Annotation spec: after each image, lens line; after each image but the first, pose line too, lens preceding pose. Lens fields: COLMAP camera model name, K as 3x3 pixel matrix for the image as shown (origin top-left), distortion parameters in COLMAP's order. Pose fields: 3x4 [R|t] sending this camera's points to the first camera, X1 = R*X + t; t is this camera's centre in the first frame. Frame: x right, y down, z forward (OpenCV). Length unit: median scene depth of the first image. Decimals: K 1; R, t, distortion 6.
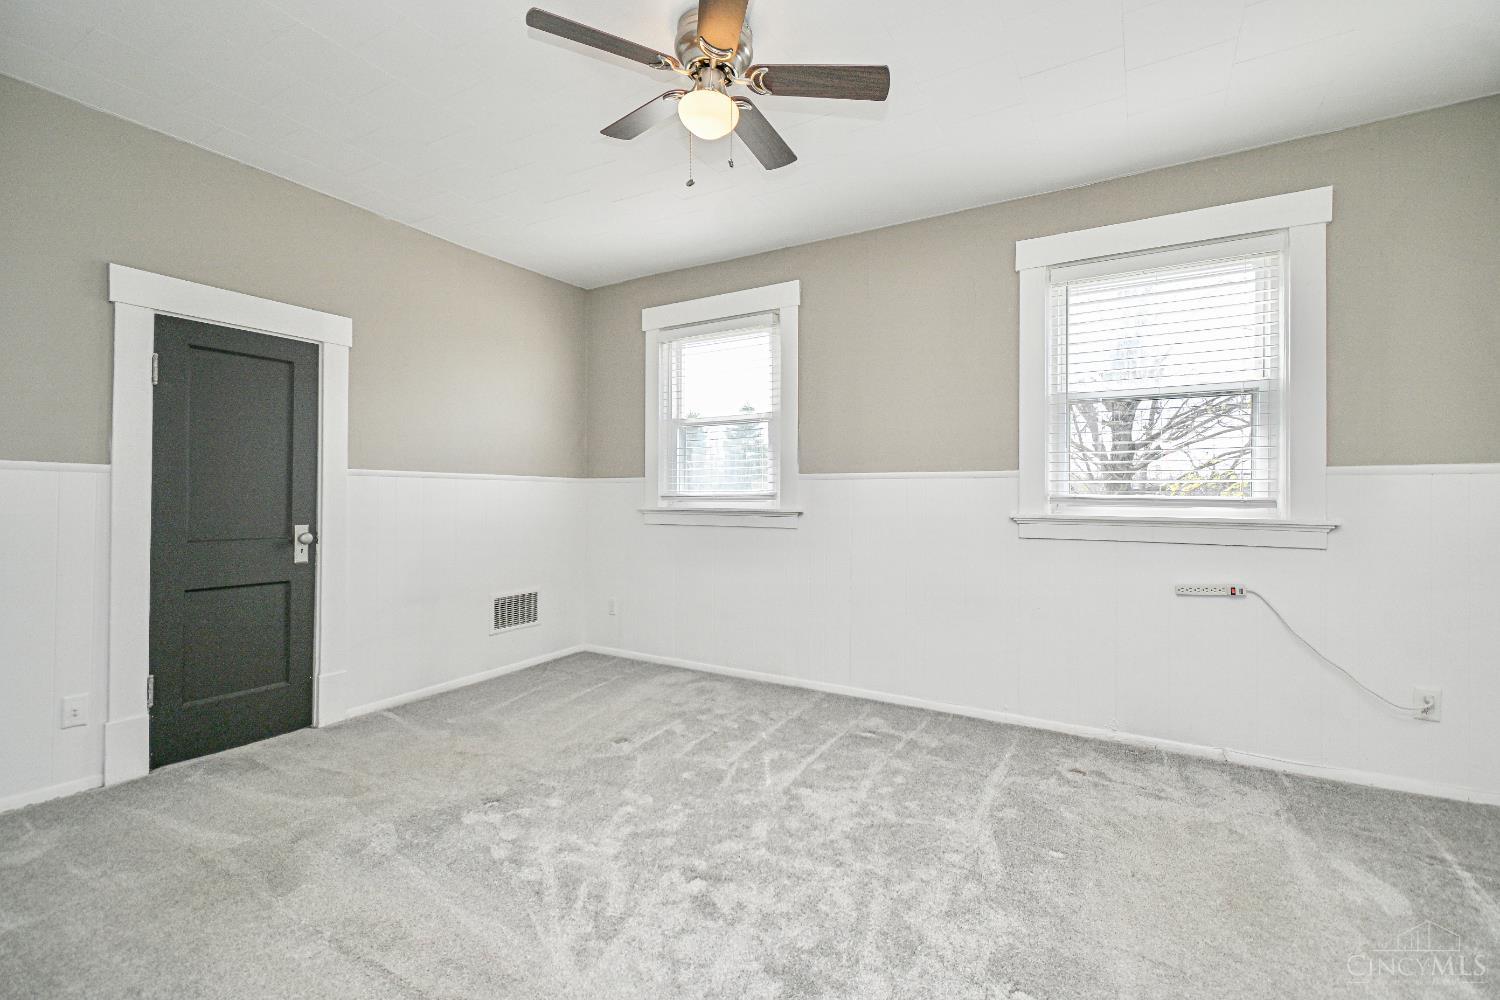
lens RADIAL K [[659.6, 0, 746.8], [0, 659.6, 496.2], [0, 0, 1]] dist [0.000980, -0.000584]
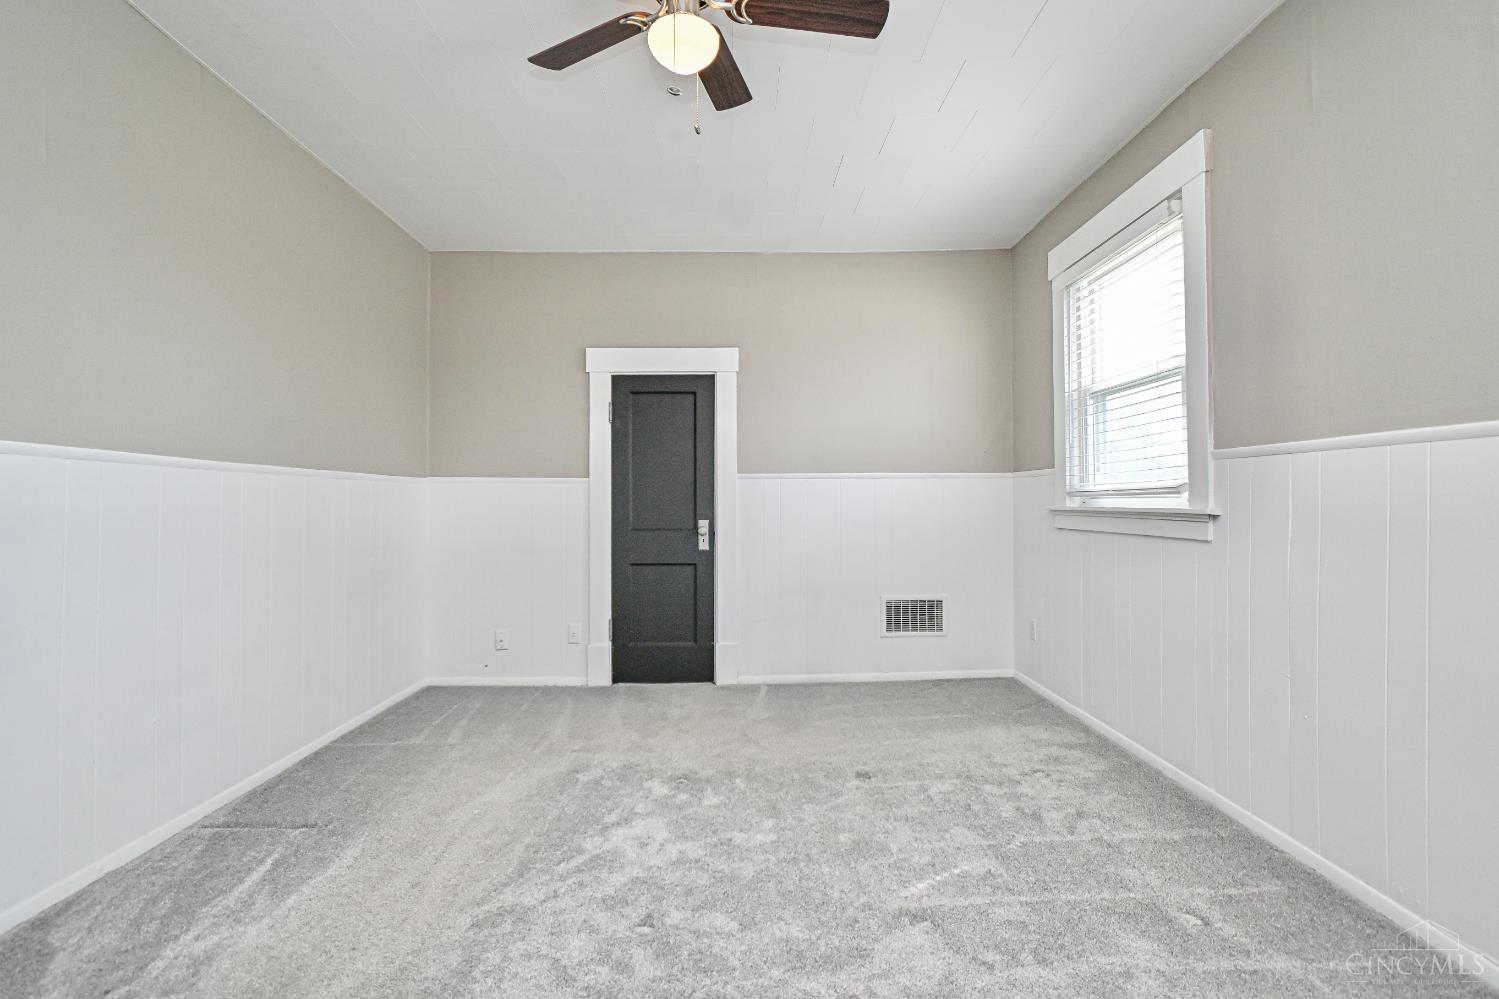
lens RADIAL K [[667.3, 0, 732.7], [0, 667.3, 499.3], [0, 0, 1]] dist [-0.000335, -0.000173]
pose [[0.529153, -0.009950, -0.848468, 0.427370], [0.011421, 0.999924, -0.004603, 0.010100], [0.848450, -0.007254, 0.529226, 0.364224]]
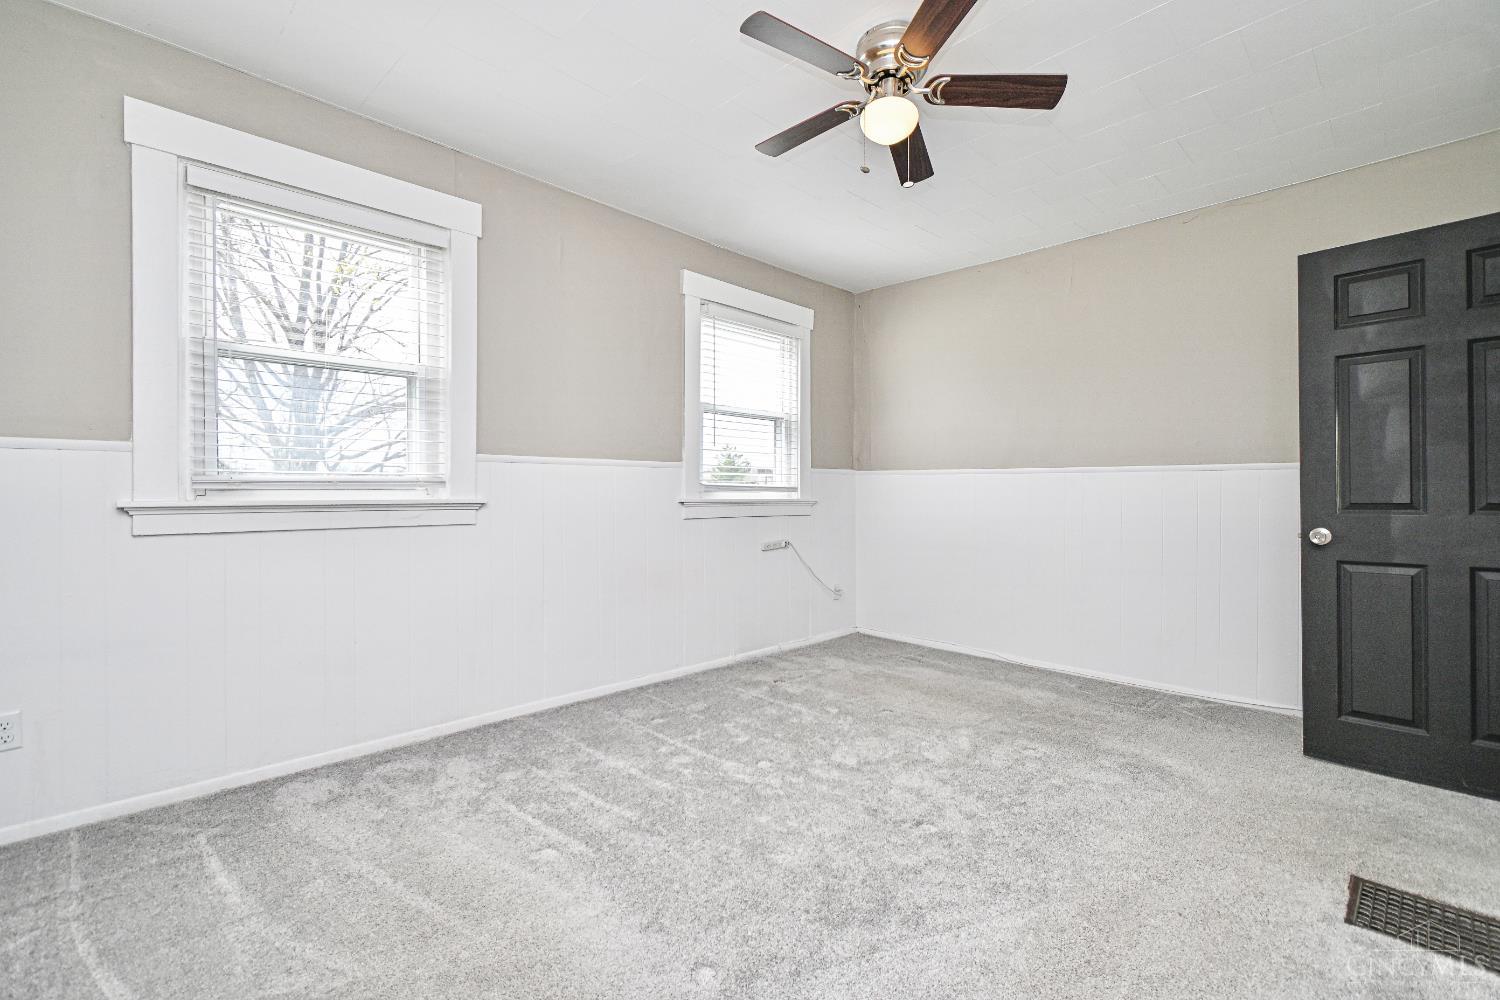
lens RADIAL K [[659.6, 0, 746.8], [0, 659.6, 496.2], [0, 0, 1]] dist [0.000980, -0.000584]
pose [[0.242489, -0.015698, 0.970027, -0.716374], [-0.008627, 0.999795, 0.018336, -0.000481], [-0.970116, -0.012814, 0.242303, 0.603539]]
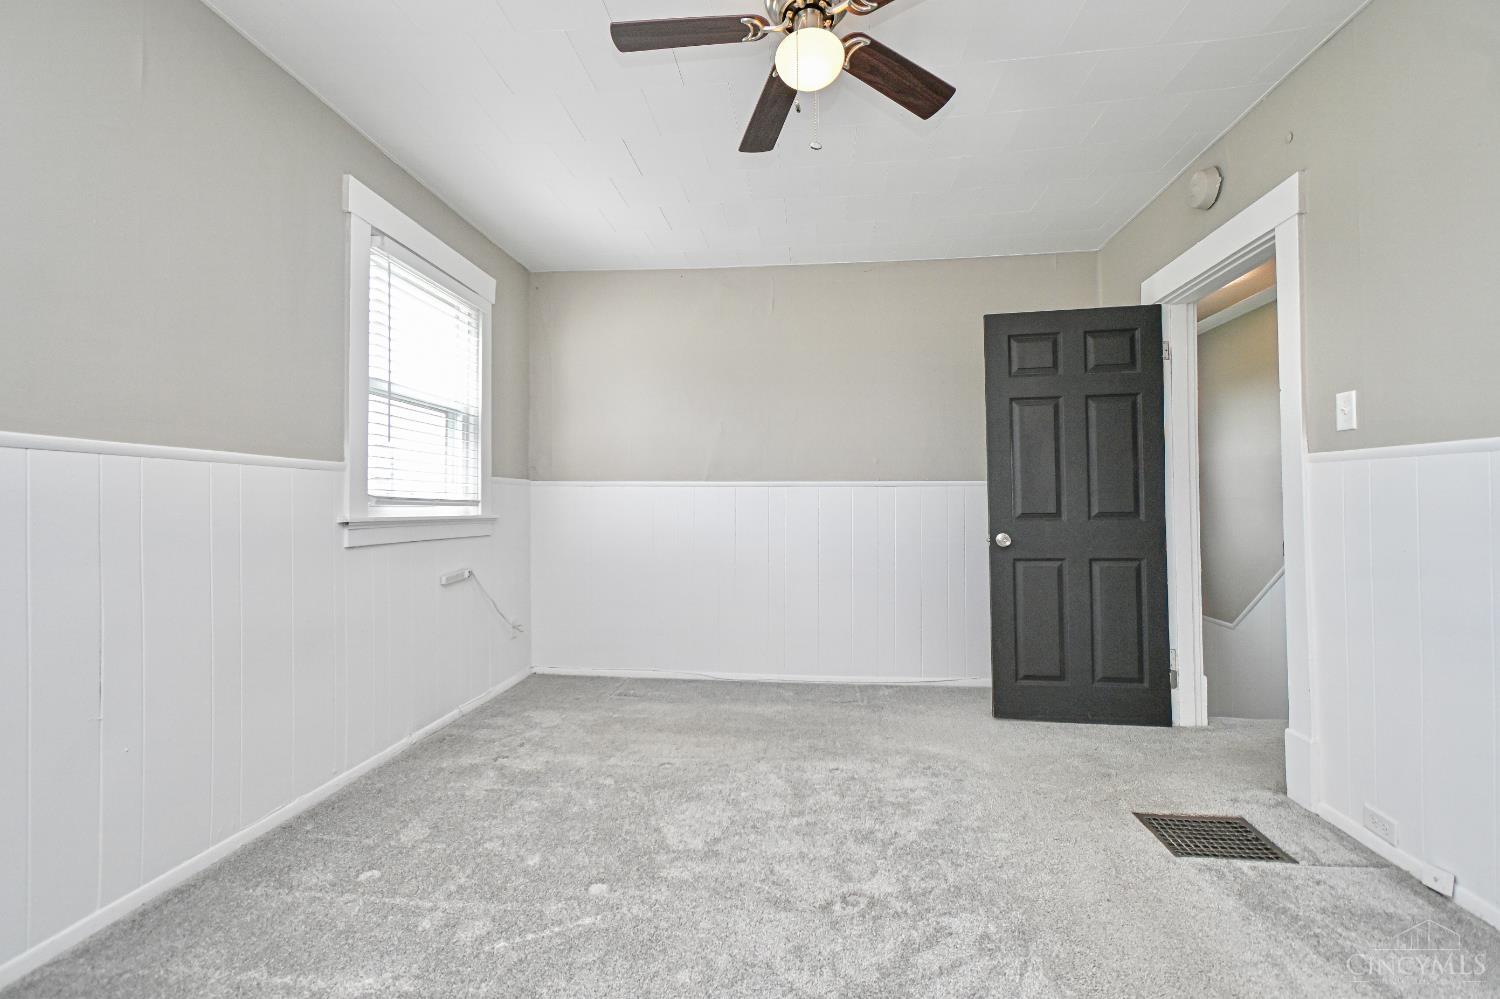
lens RADIAL K [[659.6, 0, 746.8], [0, 659.6, 495.7], [0, 0, 1]] dist [0.000980, -0.000584]
pose [[-0.427964, 0.003786, 0.903788, -0.509283], [-0.010904, 0.999897, -0.009352, 0.003157], [-0.903730, -0.013857, -0.427879, 0.909272]]
